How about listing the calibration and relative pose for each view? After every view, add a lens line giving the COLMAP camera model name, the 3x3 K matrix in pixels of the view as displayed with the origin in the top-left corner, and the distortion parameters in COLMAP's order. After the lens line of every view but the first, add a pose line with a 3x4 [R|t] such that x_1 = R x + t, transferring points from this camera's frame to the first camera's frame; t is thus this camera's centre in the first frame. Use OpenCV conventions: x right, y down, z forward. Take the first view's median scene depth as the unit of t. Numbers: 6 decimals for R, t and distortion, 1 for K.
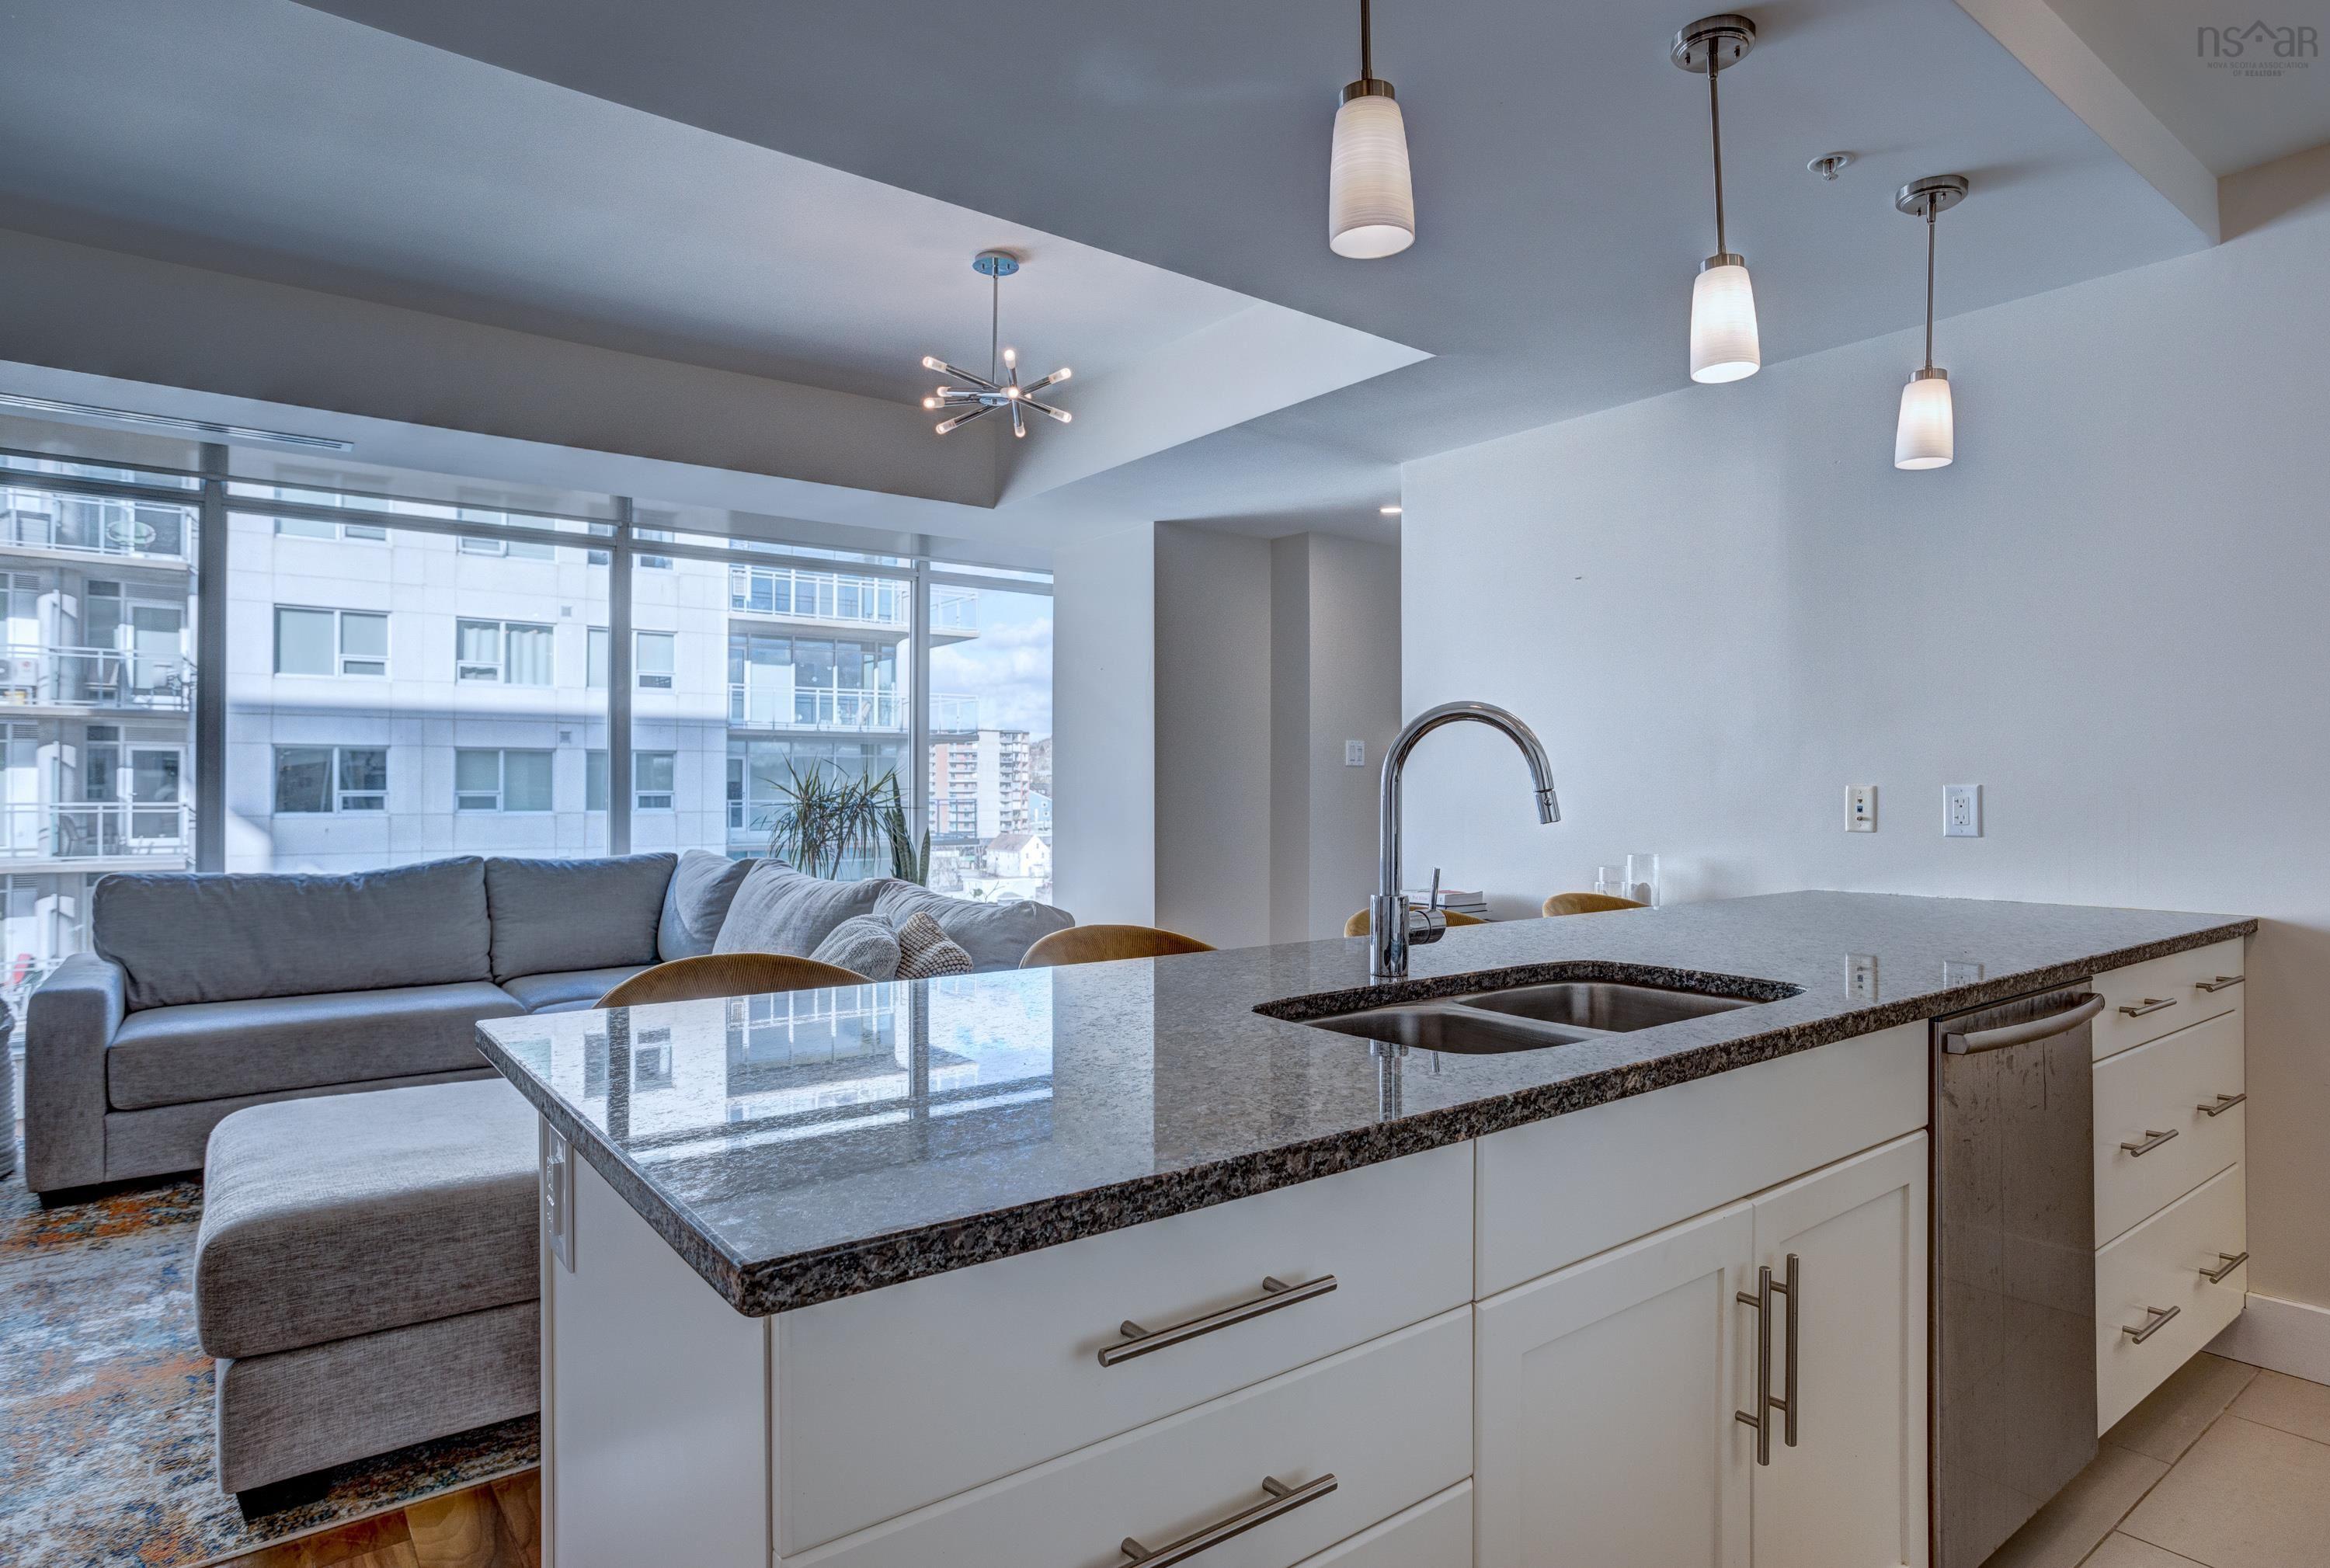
lens RADIAL K [[1271.5, 0, 1180.4], [0, 1271.5, 778.1], [0, 0, 1]] dist [-0.046410, 0.030197]
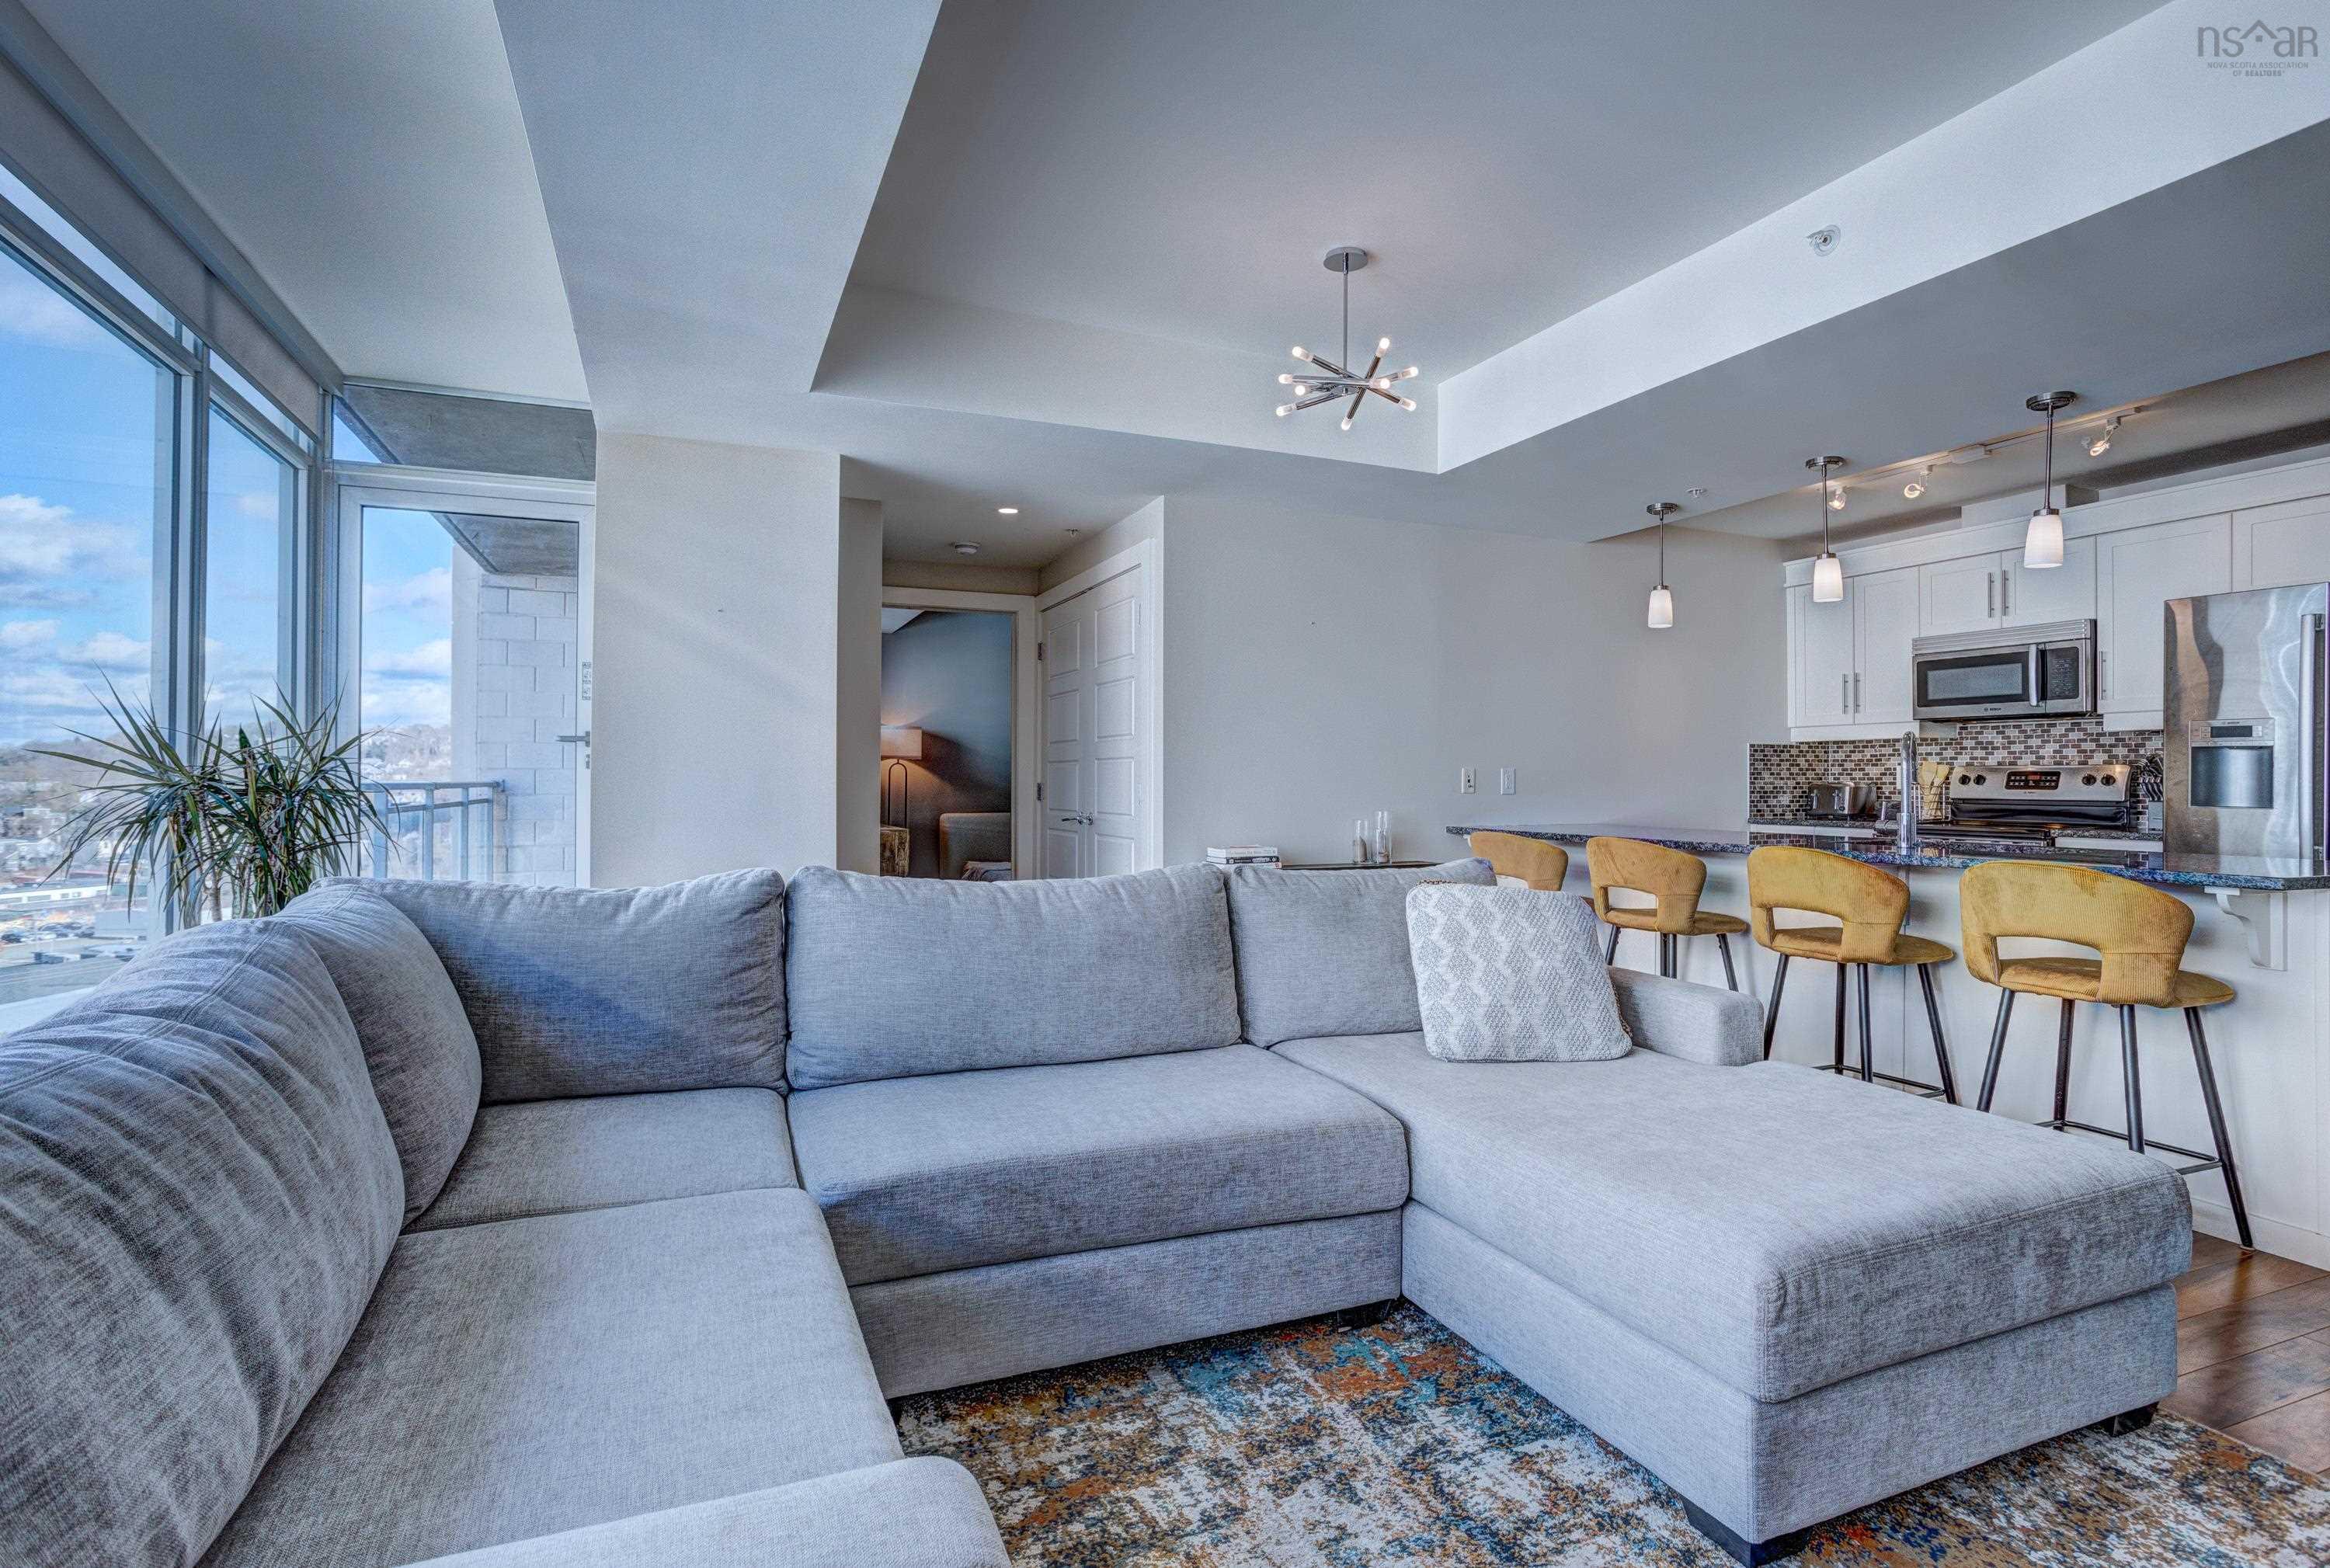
lens RADIAL K [[1153.4, 0, 1163.2], [0, 1153.4, 772.2], [0, 0, 1]] dist [-0.048912, 0.032865]
pose [[0.252834, 0.008055, 0.967476, -1.046611], [-0.013108, 0.999902, -0.004900, 0.021923], [-0.967421, -0.011443, 0.252914, 0.860449]]
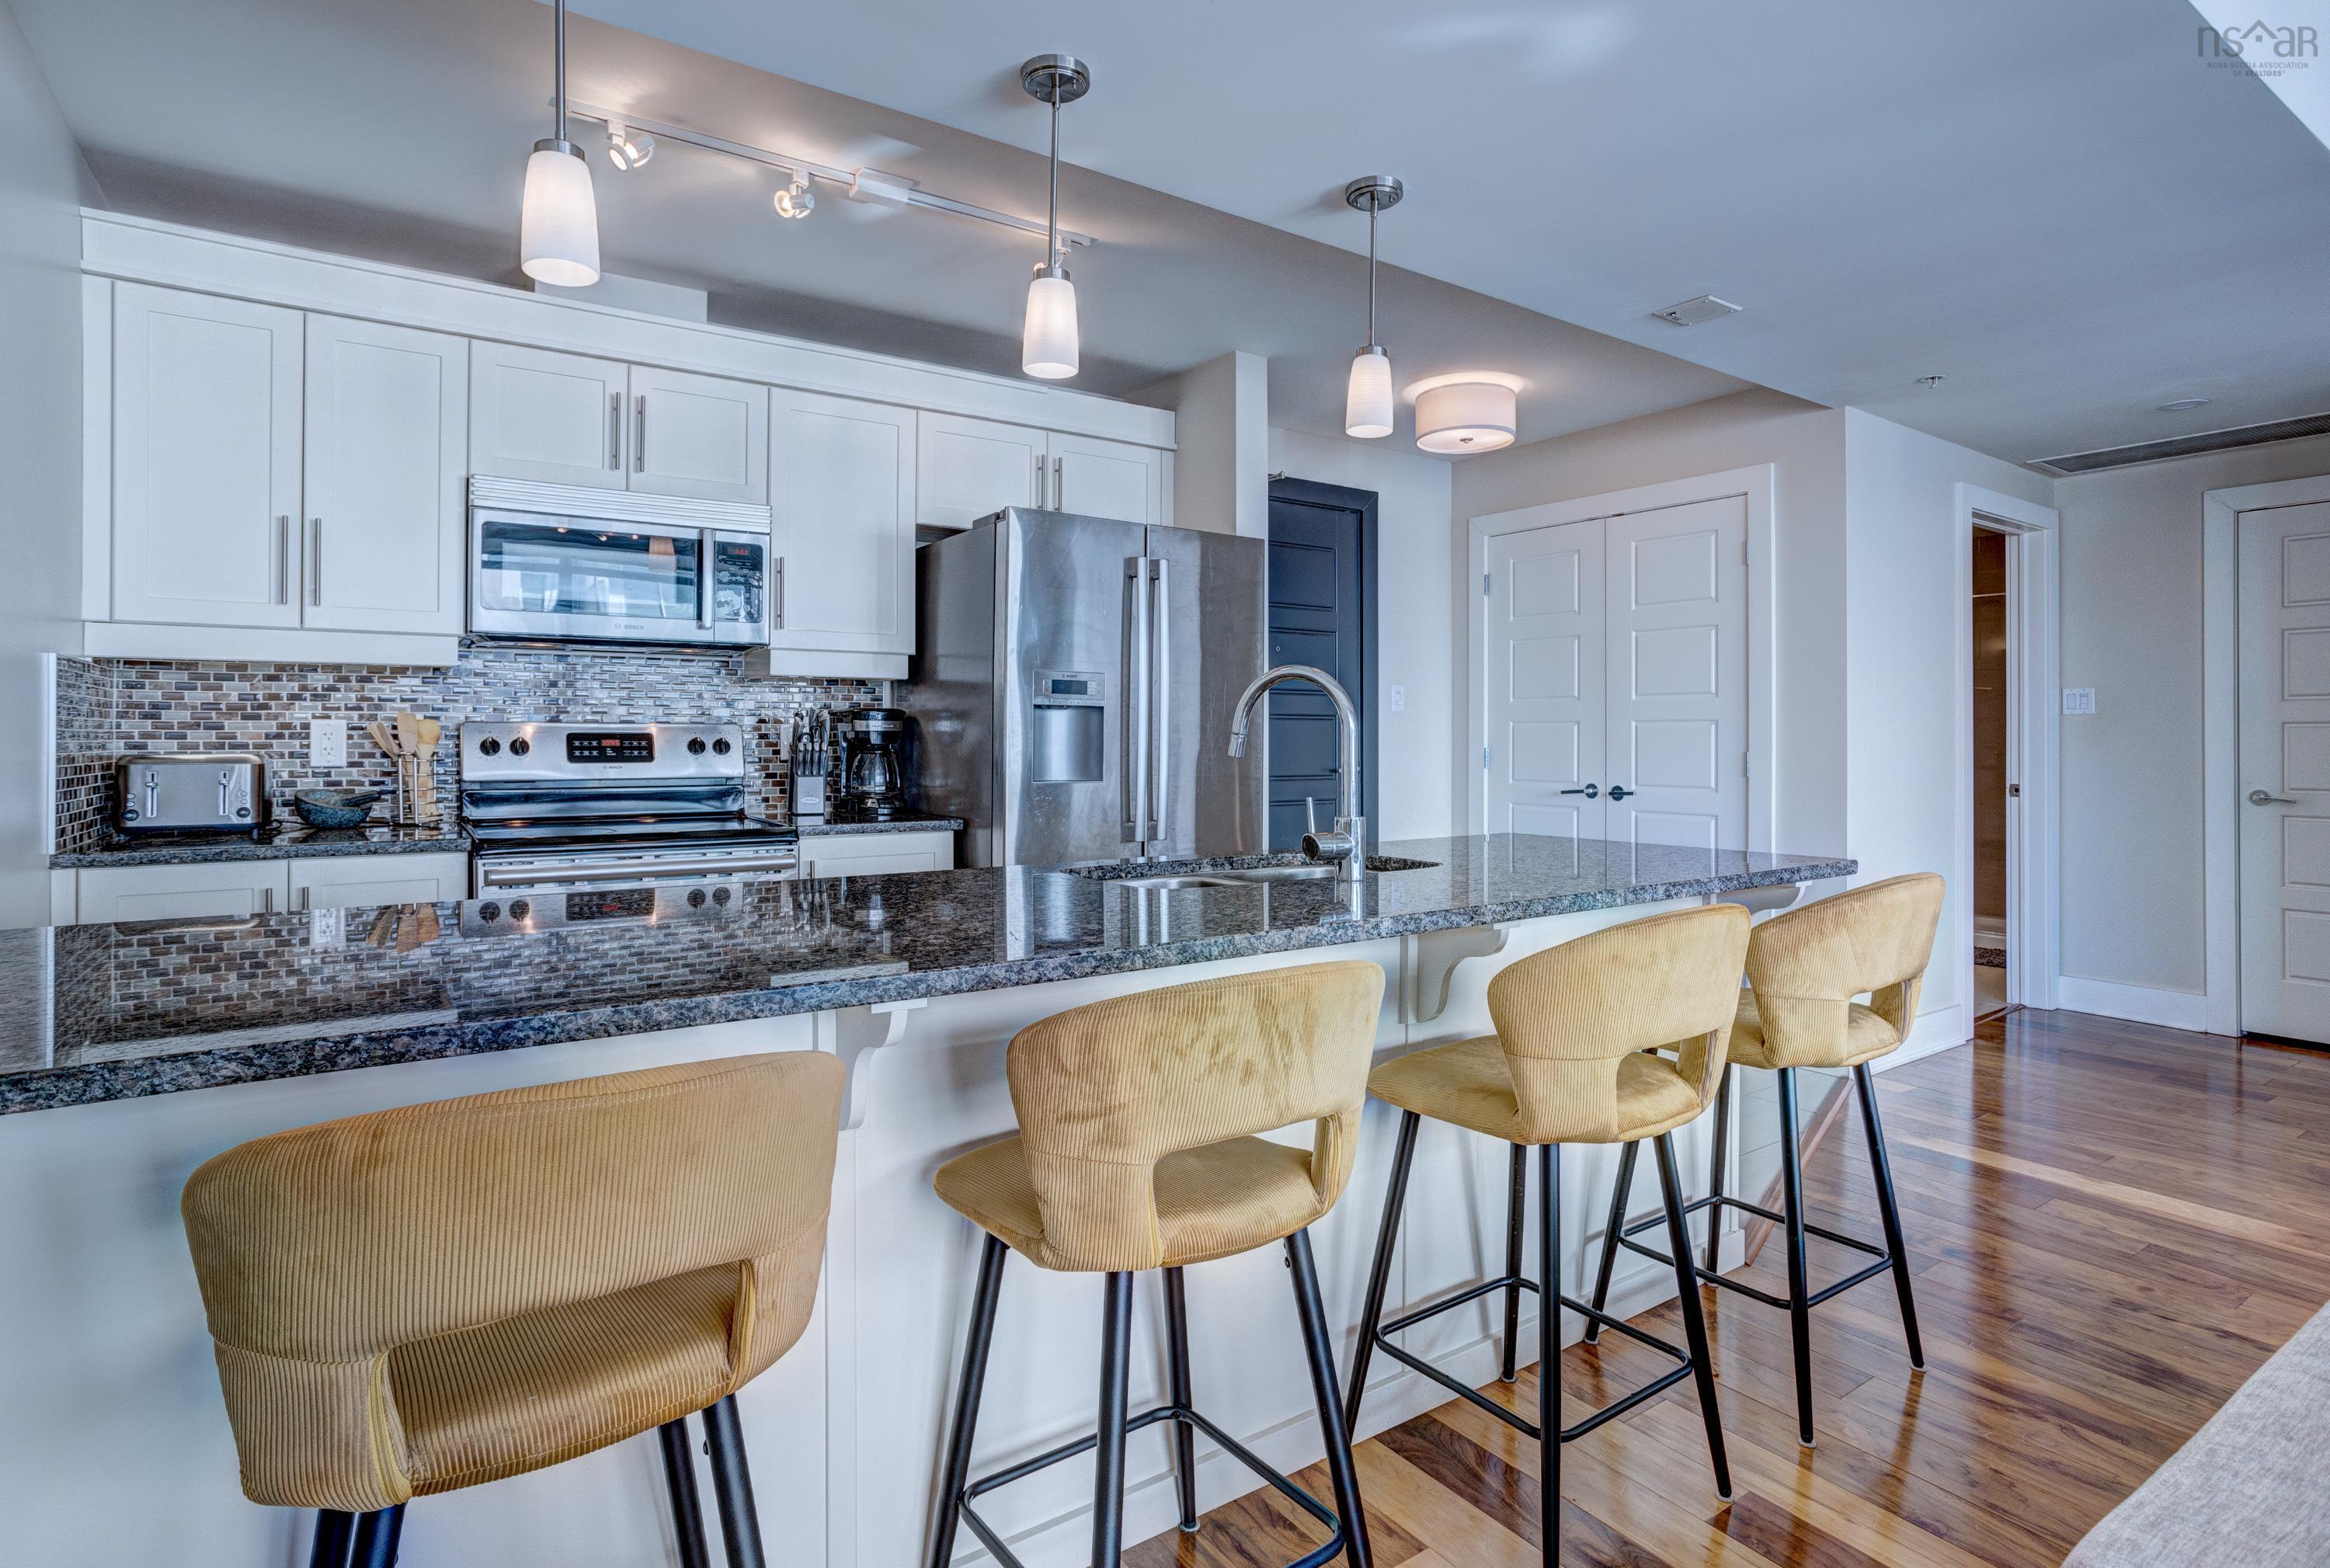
lens RADIAL K [[1220.4, 0, 1183.5], [0, 1220.4, 736.3], [0, 0, 1]] dist [-0.053048, 0.039491]
pose [[-0.998977, 0.000436, 0.045213, 0.127556], [-0.000091, 0.999932, -0.011660, 0.012898], [-0.045215, -0.011653, -0.998909, 1.078008]]
